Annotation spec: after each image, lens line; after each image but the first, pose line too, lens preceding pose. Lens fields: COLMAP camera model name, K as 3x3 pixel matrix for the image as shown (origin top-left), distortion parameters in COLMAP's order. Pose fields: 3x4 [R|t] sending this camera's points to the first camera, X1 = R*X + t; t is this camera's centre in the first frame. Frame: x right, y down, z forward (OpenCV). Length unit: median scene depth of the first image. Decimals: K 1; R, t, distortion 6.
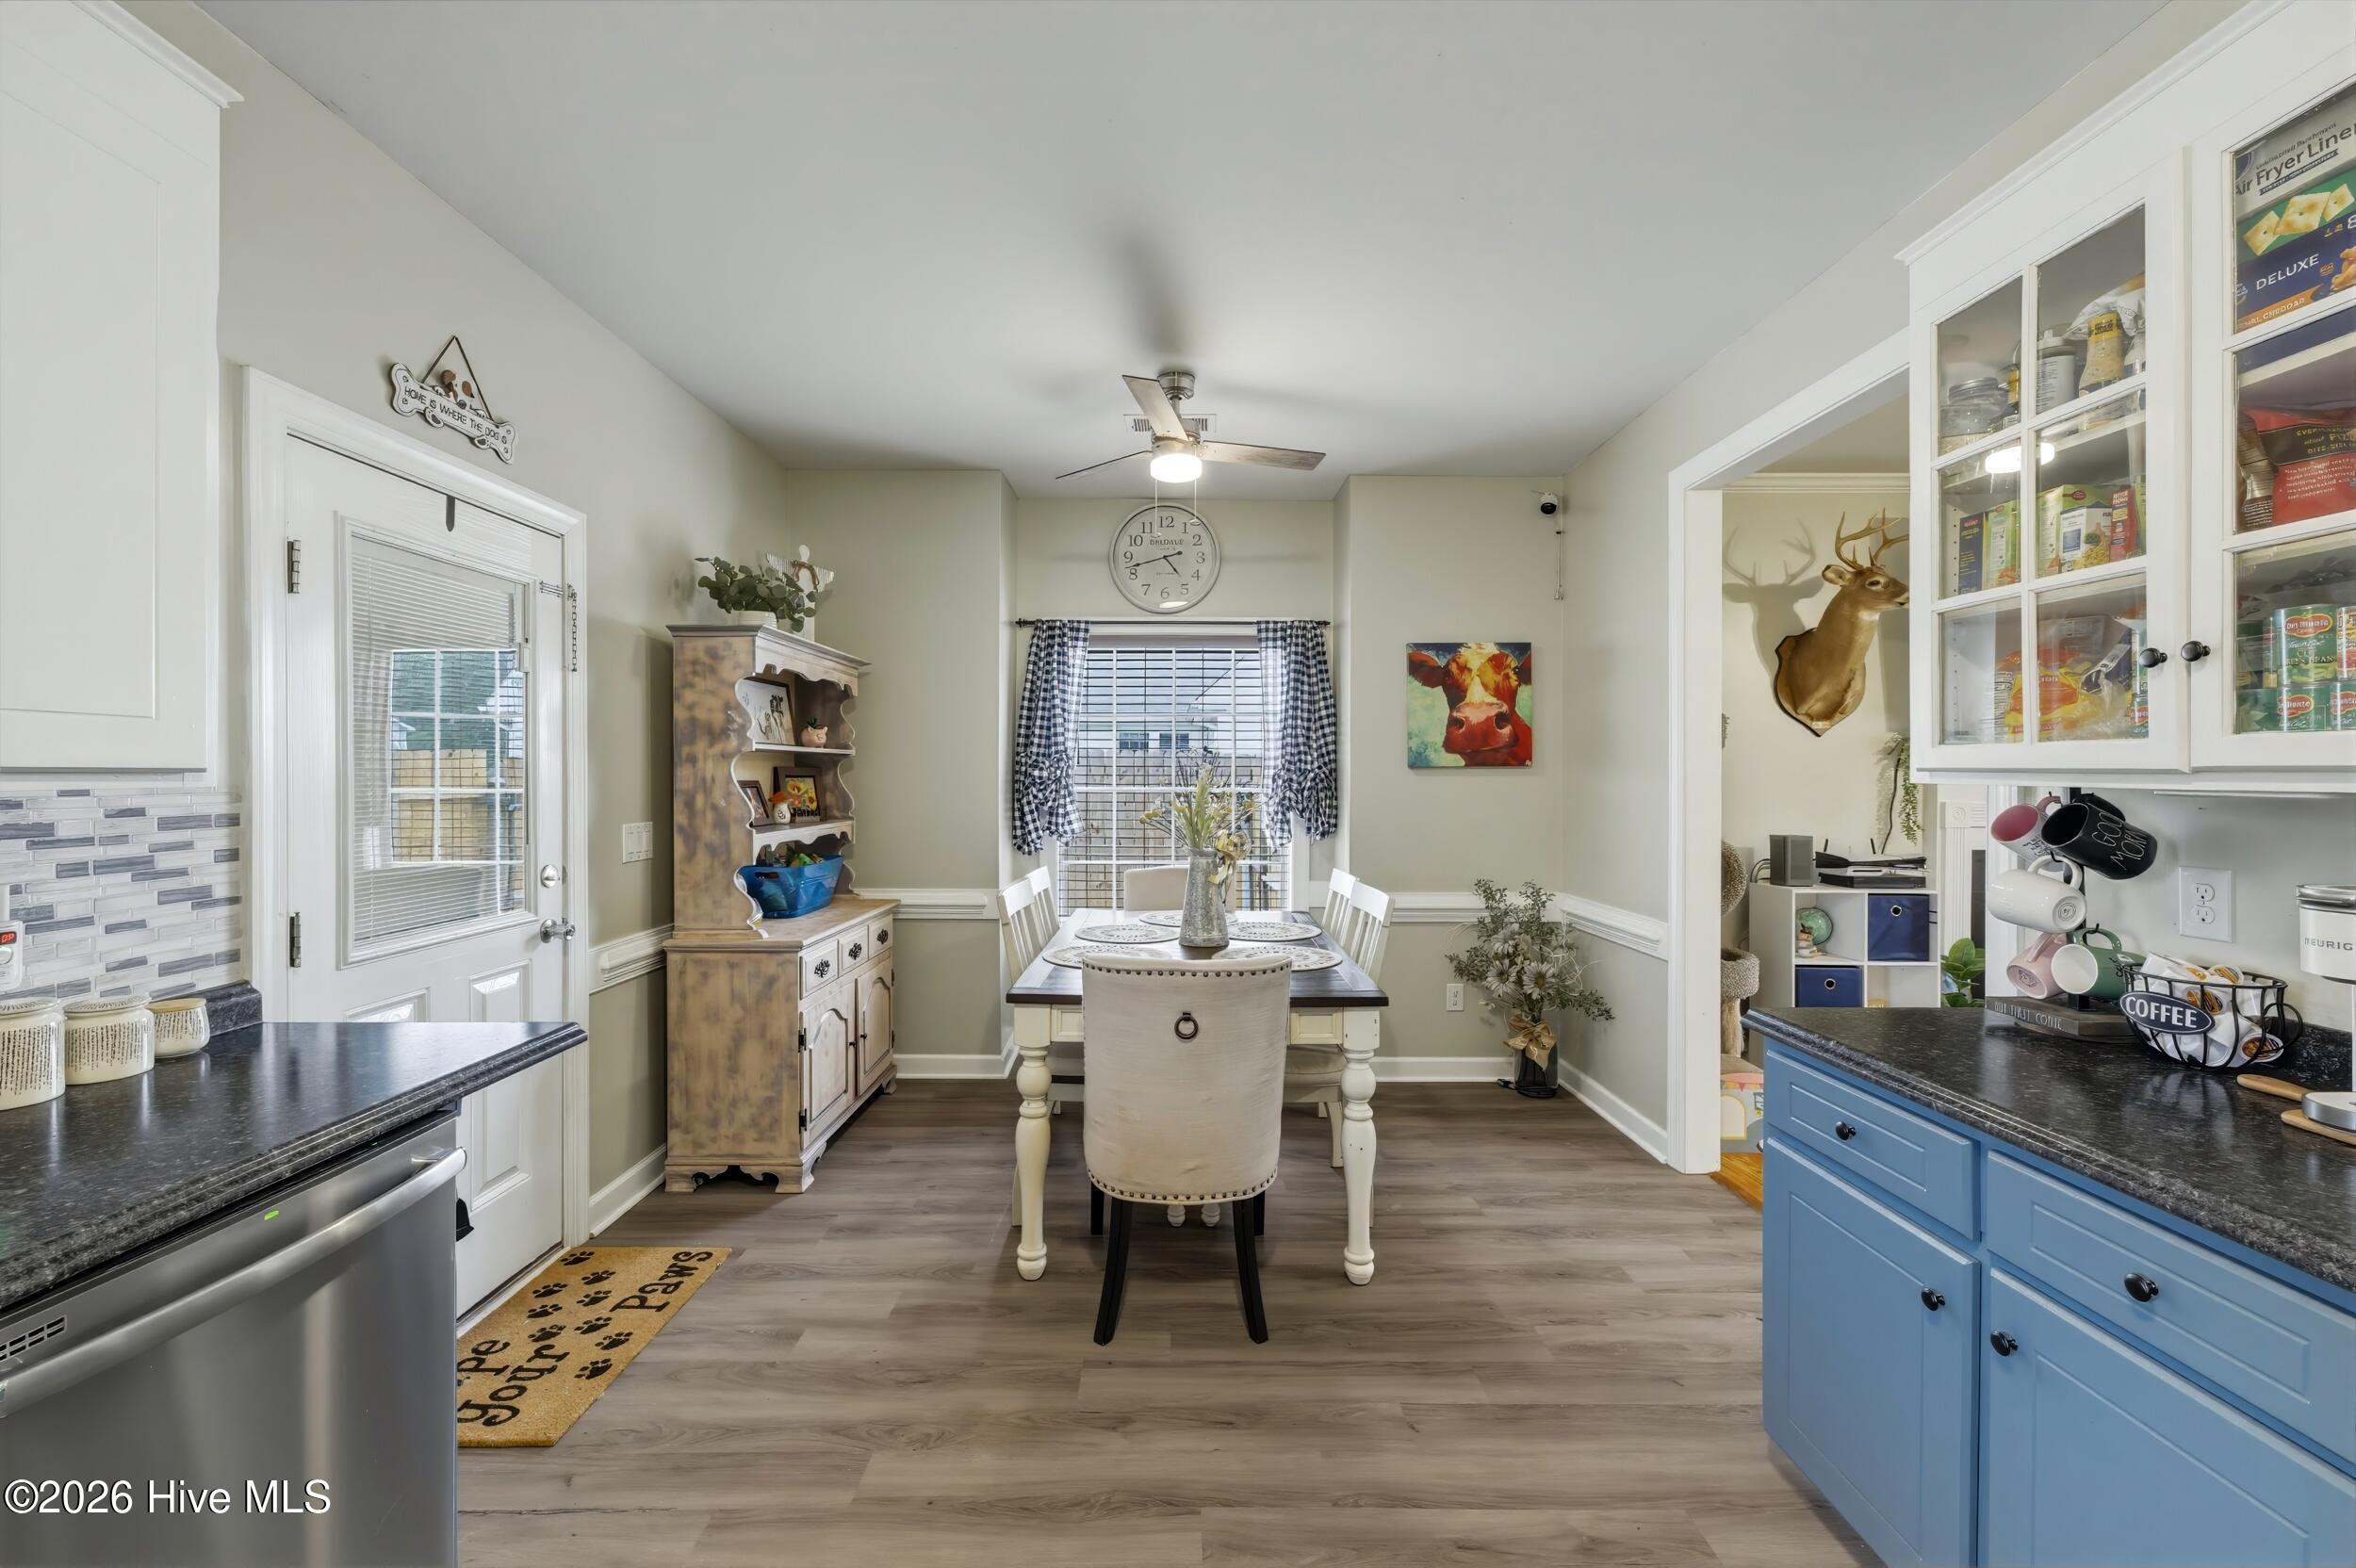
lens RADIAL K [[929.6, 0, 1172.4], [0, 929.6, 777.4], [0, 0, 1]] dist [-0.008910, 0.004400]
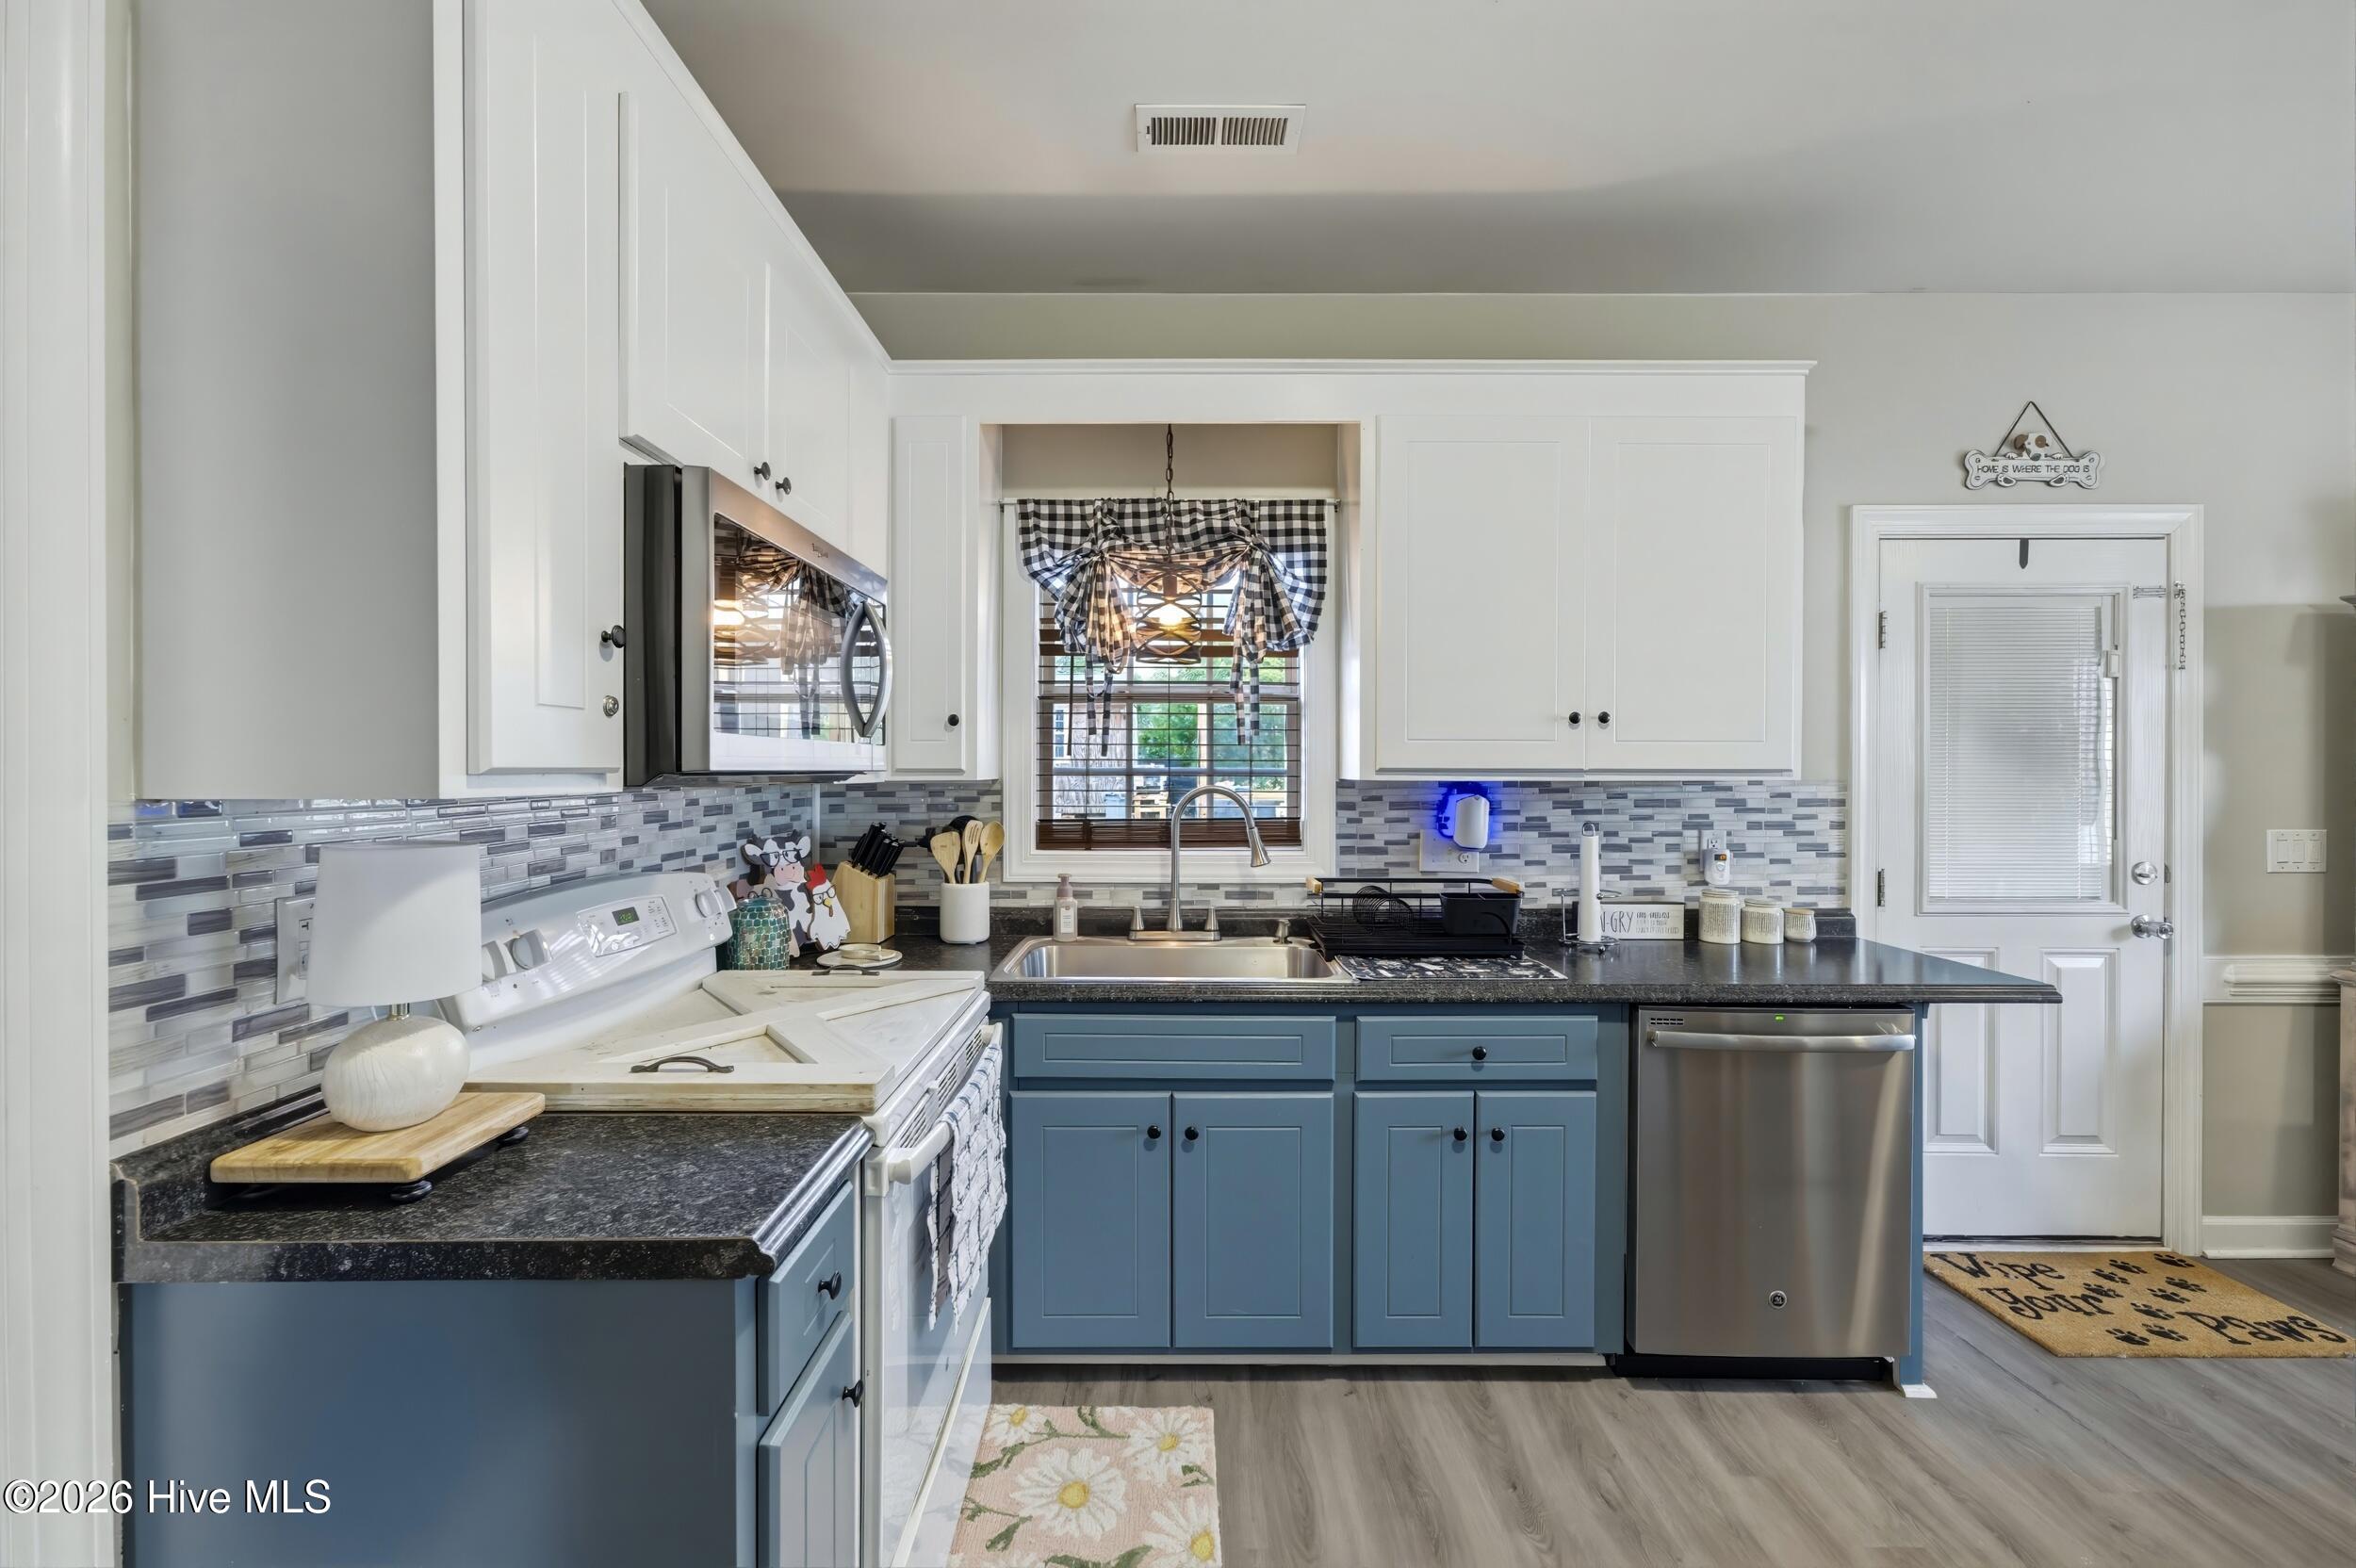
lens RADIAL K [[929.6, 0, 1177.1], [0, 929.6, 777.8], [0, 0, 1]] dist [-0.008910, 0.004400]
pose [[0.000969, 0.006171, -0.999980, 0.365729], [-0.005530, 0.999966, 0.006166, 0.000952], [0.999984, 0.005524, 0.001003, -0.075871]]
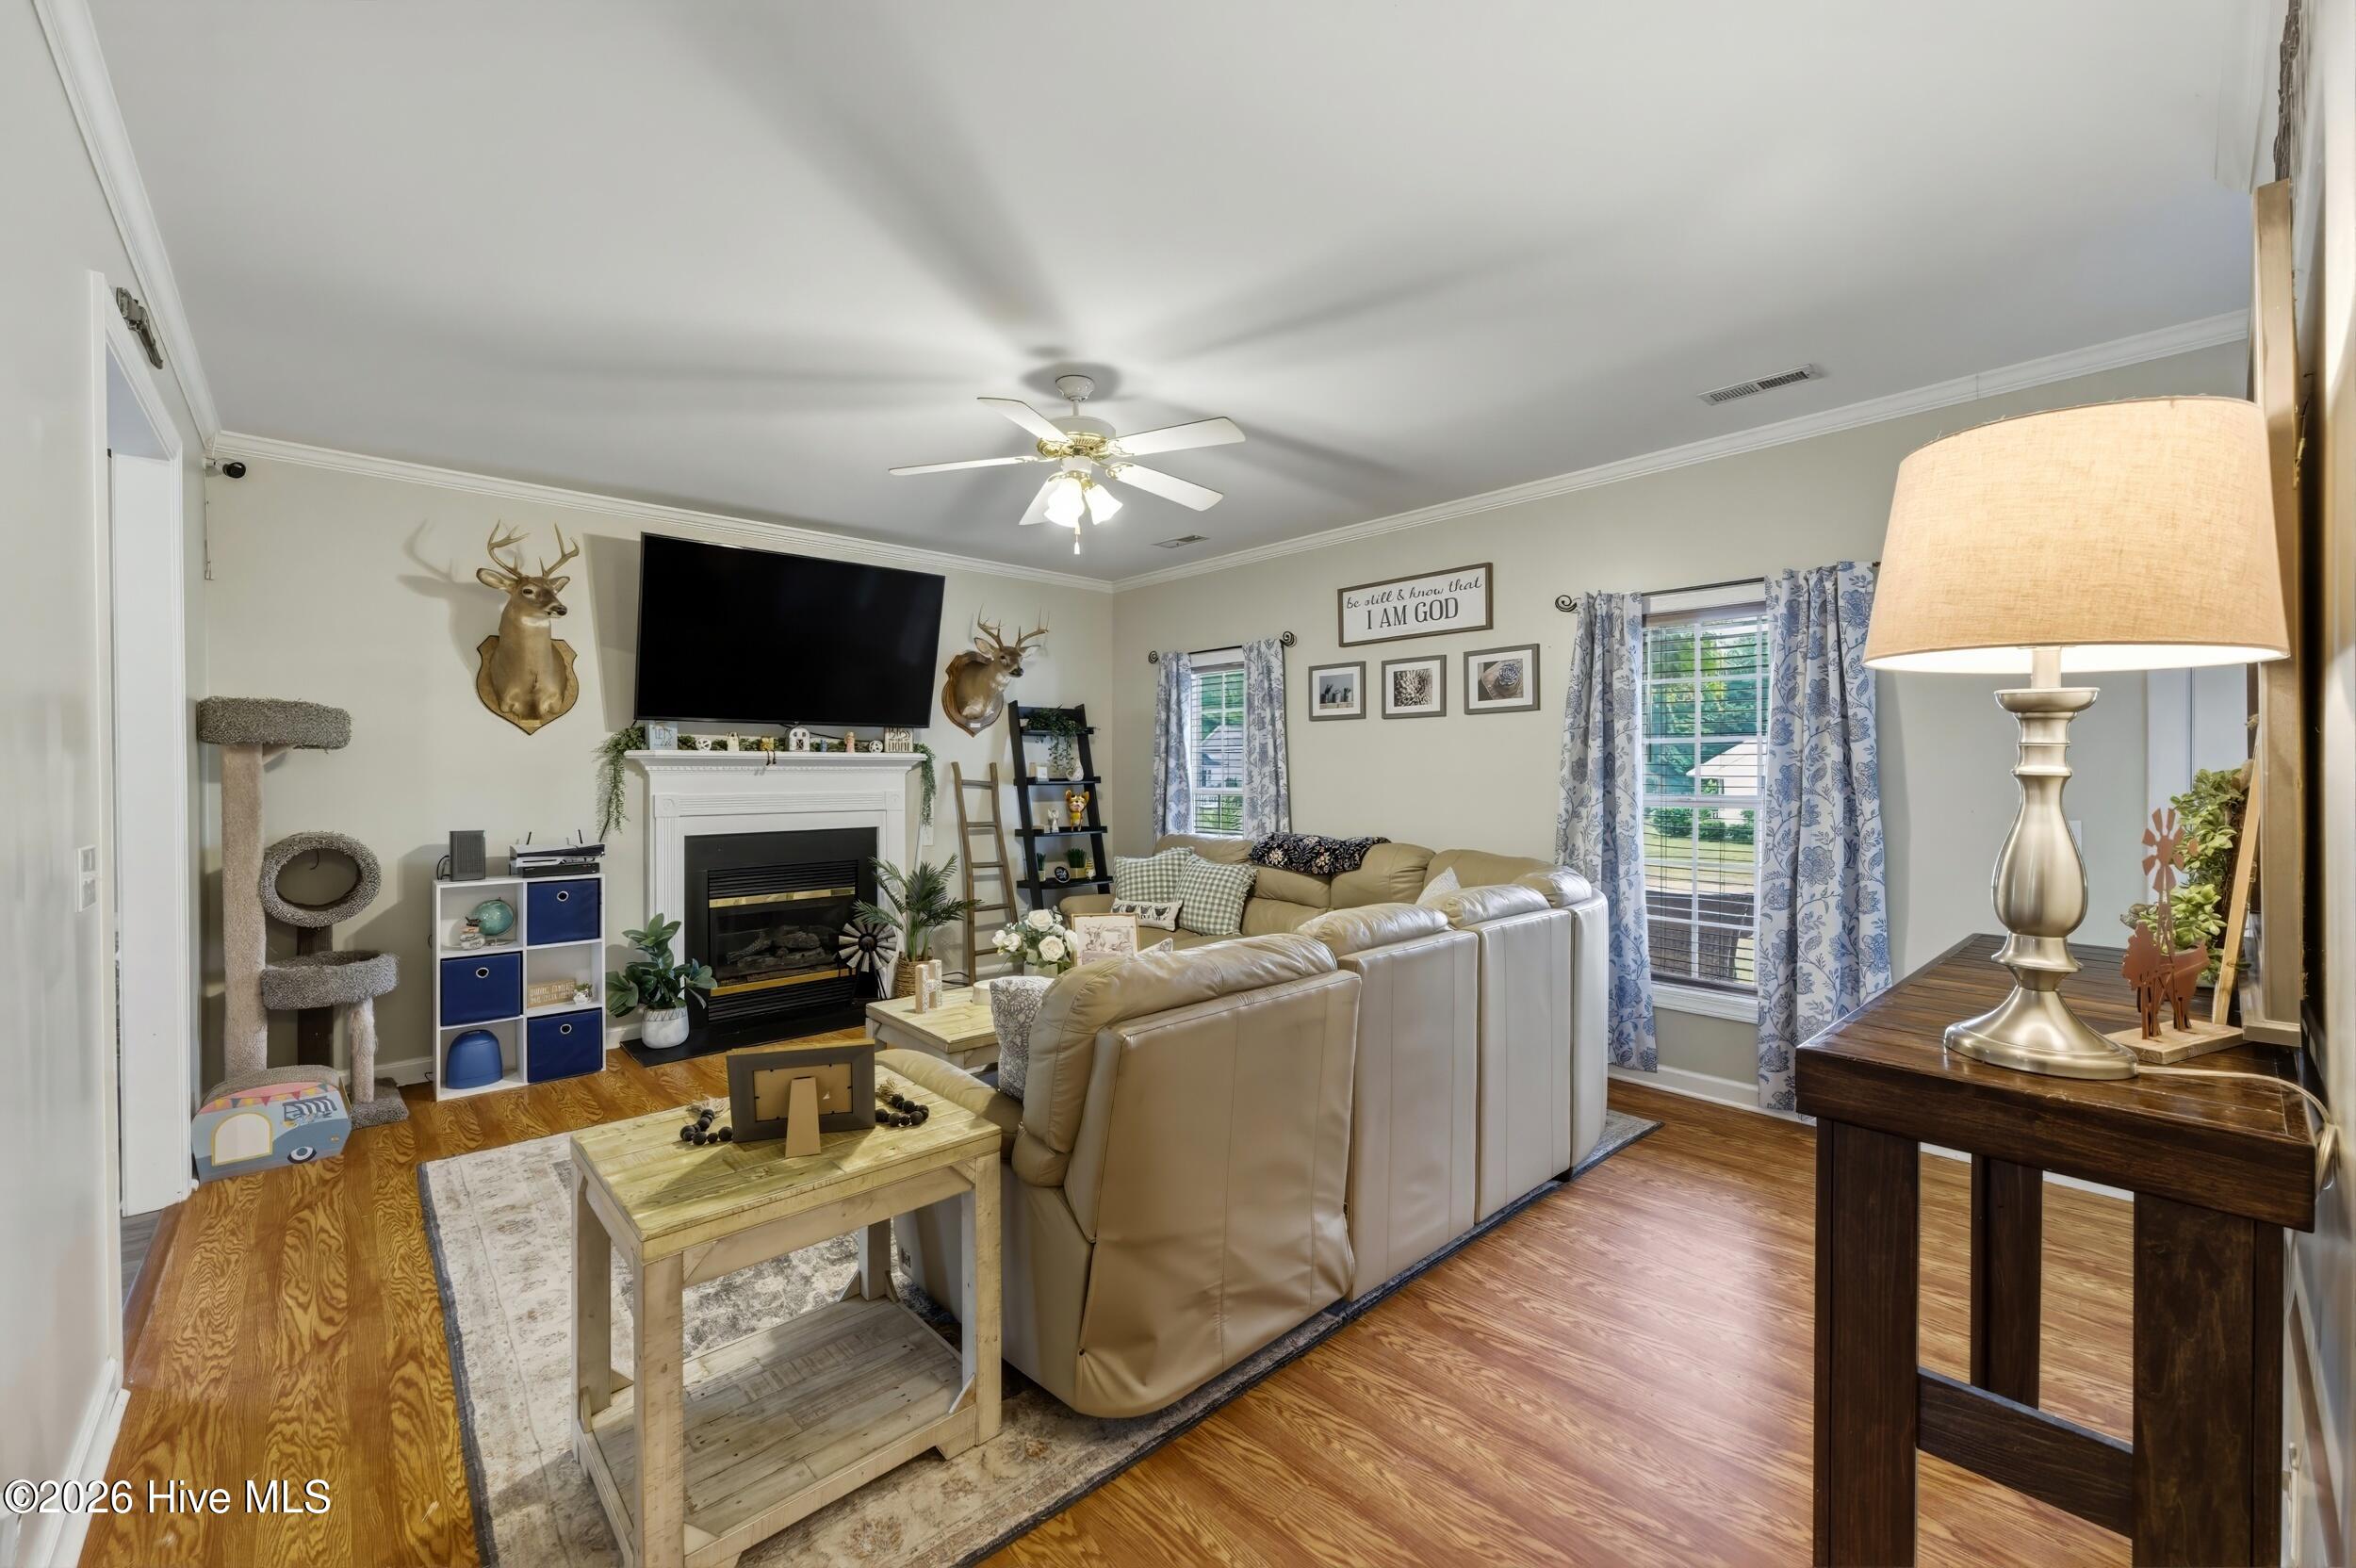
lens RADIAL K [[929.6, 0, 1180.4], [0, 929.6, 780.9], [0, 0, 1]] dist [-0.008910, 0.004400]
pose [[0.736600, -0.010406, 0.676248, 0.904854], [0.003352, 0.999926, 0.011736, -0.002100], [-0.676320, -0.006378, 0.736580, -0.448540]]
